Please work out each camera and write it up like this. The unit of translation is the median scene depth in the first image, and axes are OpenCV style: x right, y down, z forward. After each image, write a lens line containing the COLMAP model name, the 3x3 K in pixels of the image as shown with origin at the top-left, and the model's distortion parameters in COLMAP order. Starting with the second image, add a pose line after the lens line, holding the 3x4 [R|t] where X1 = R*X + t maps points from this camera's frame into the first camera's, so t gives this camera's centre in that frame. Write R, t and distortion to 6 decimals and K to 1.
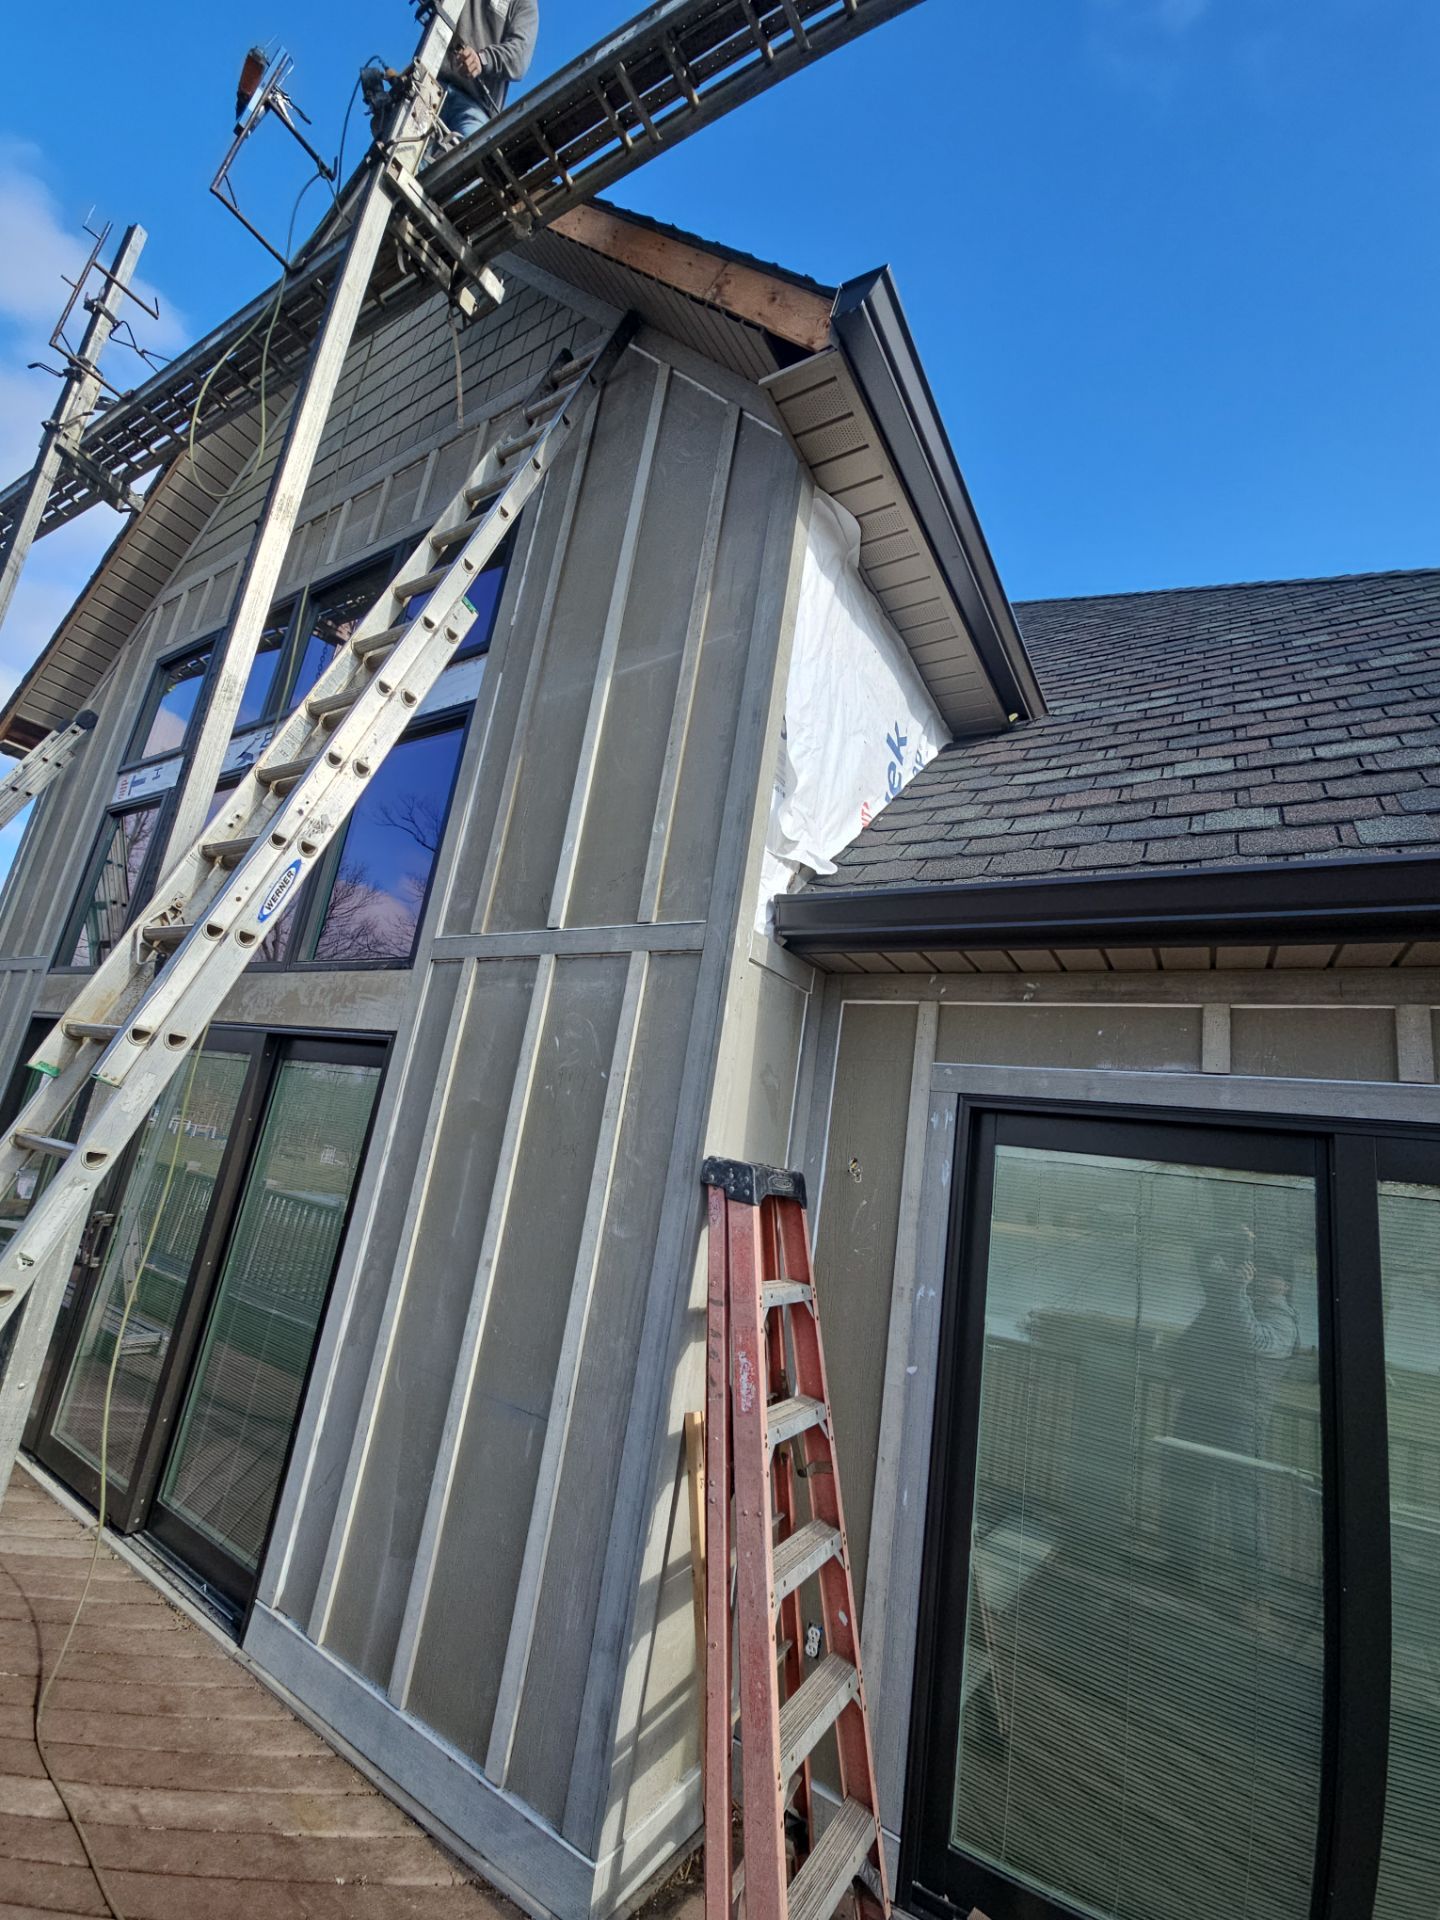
lens RADIAL K [[798.1, 0, 725.3], [0, 798.1, 981.8], [0, 0, 1]] dist [0.011299, -0.008689]
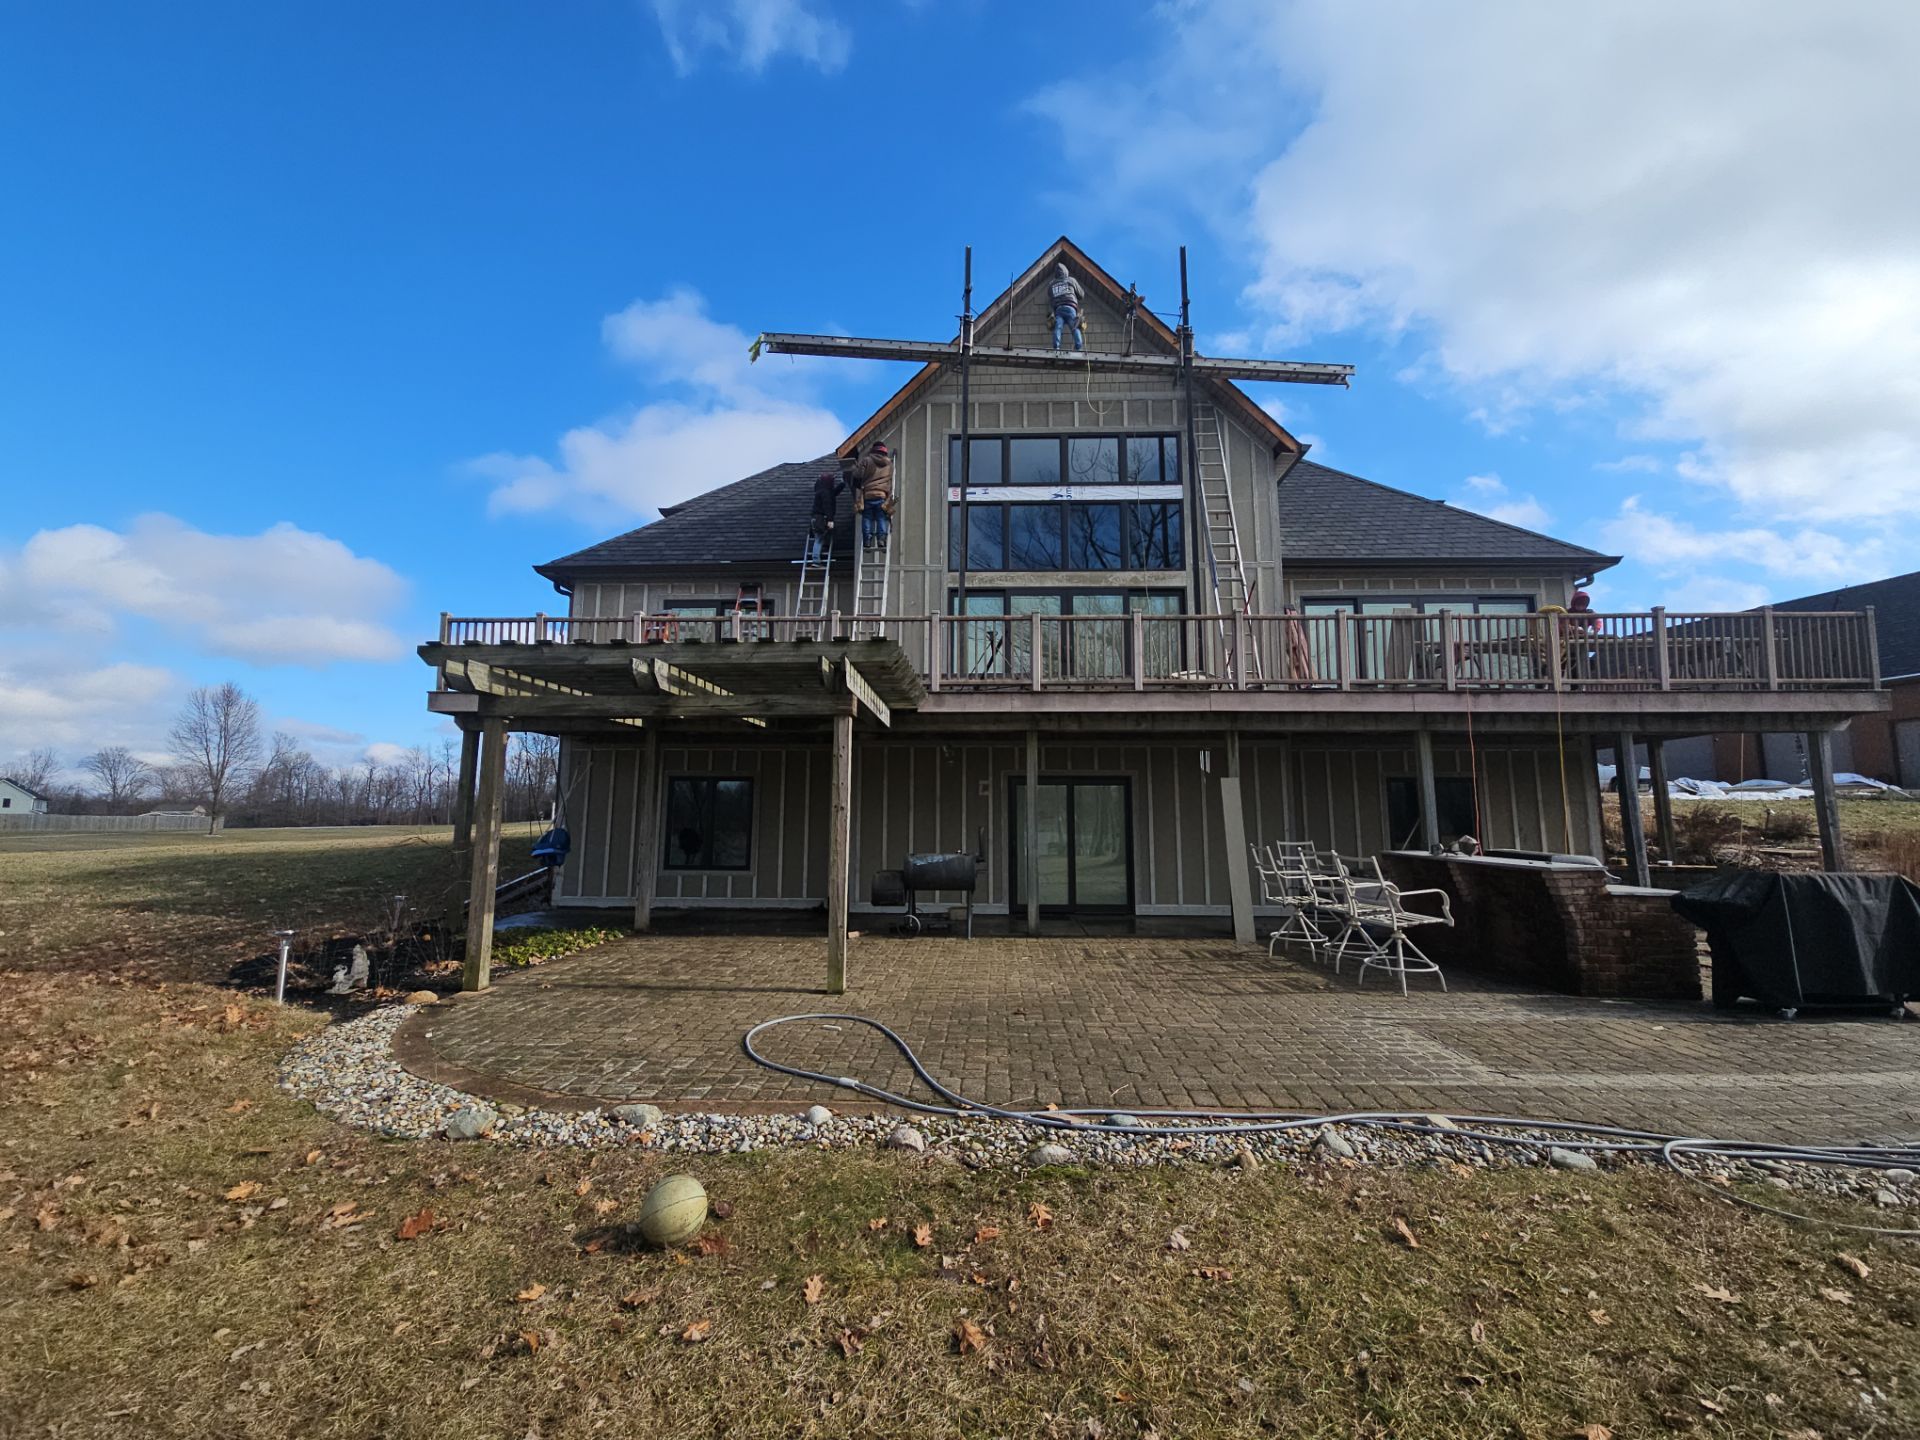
lens RADIAL K [[769.6, 0, 955.8], [0, 769.6, 725.1], [0, 0, 1]] dist [0.002111, -0.007478]
pose [[0.858082, -0.078240, 0.507517, -4.153684], [0.003379, 0.989164, 0.146779, 0.211630], [-0.513501, -0.124233, 0.849048, -2.184956]]
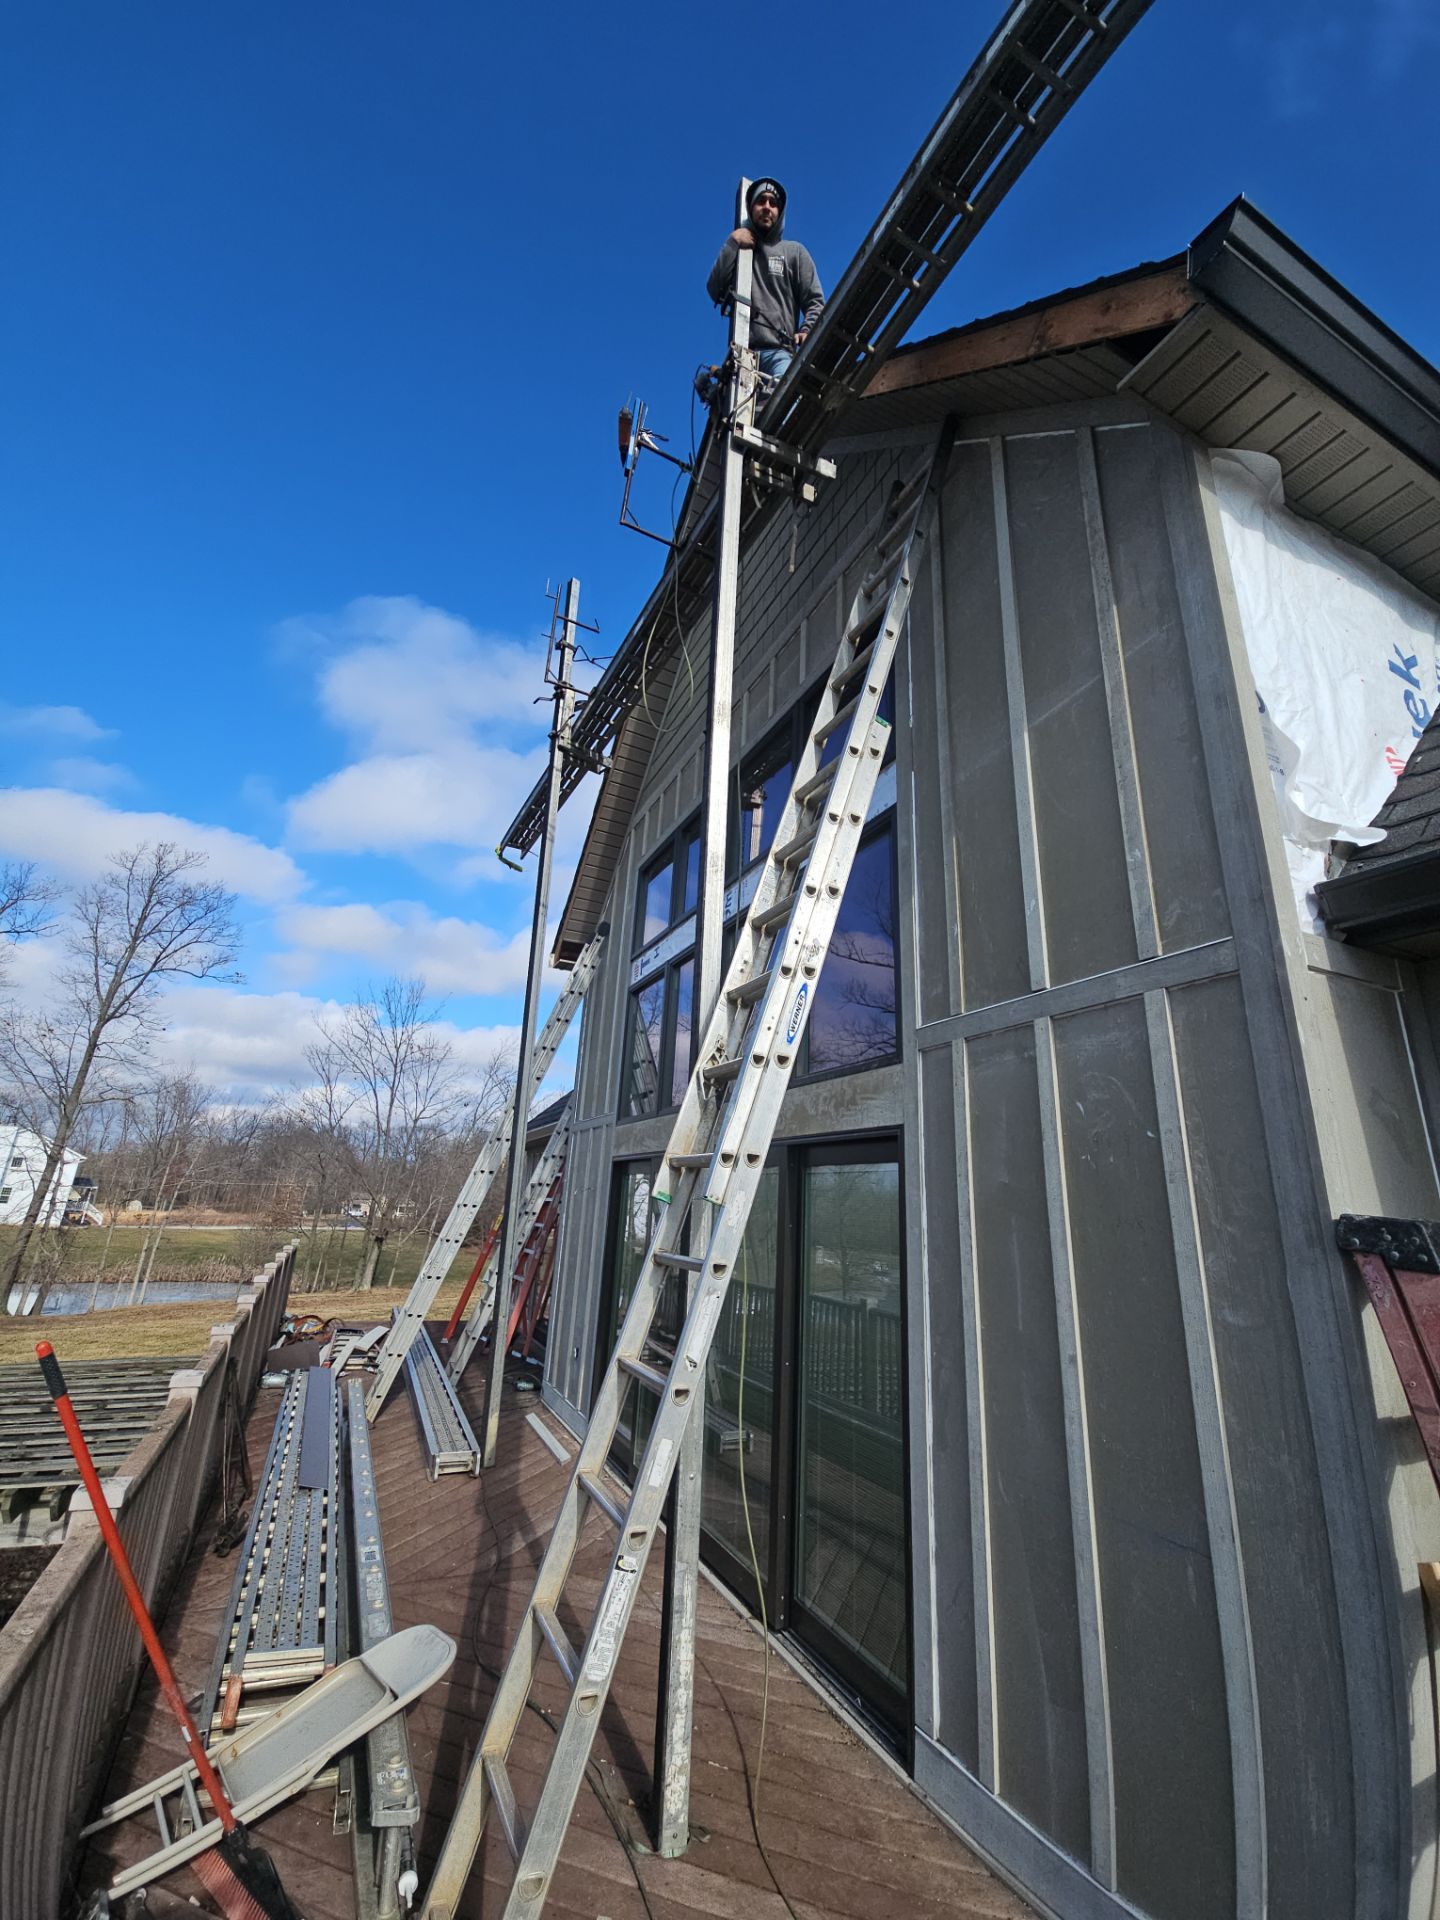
lens RADIAL K [[775.6, 0, 720.0], [0, 775.6, 960.0], [0, 0, 1]] dist [0.012156, -0.007883]
pose [[0.839108, -0.260552, -0.477504, -0.087299], [0.193302, 0.963353, -0.185972, -0.002934], [0.508460, 0.063748, 0.858723, -0.003559]]
